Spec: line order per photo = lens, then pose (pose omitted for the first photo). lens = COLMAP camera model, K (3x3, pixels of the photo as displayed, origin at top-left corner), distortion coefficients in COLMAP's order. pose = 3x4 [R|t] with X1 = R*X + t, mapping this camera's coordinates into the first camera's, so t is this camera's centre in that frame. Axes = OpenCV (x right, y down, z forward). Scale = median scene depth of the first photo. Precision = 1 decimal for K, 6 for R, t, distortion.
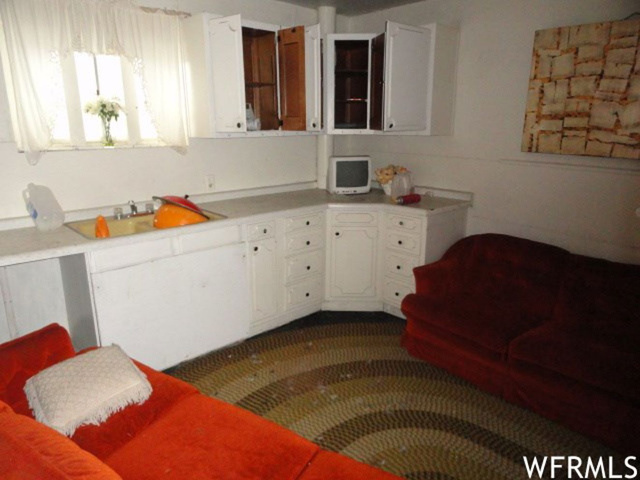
lens RADIAL K [[422.5, 0, 320.0], [0, 422.5, 240.0], [0, 0, 1]] dist [-0.027038, -0.000531]
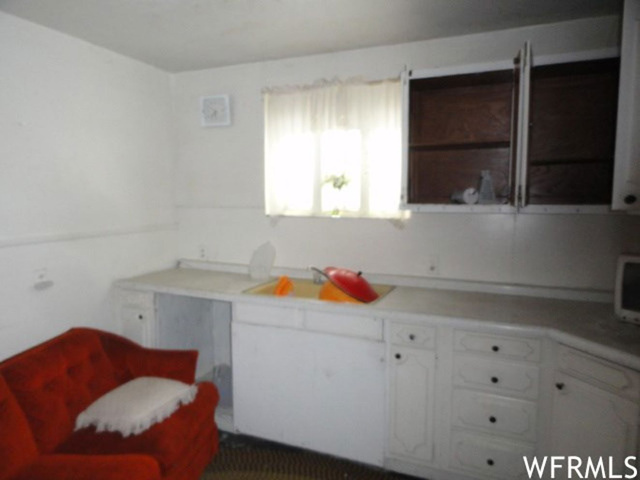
lens RADIAL K [[447.0, 0, 319.8], [0, 447.0, 230.6], [0, 0, 1]] dist [-0.004434, -0.001447]
pose [[0.421407, 0.072612, -0.903960, 0.501143], [-0.240582, 0.970025, -0.034235, -0.138000], [0.874378, 0.231903, 0.426244, 0.494669]]
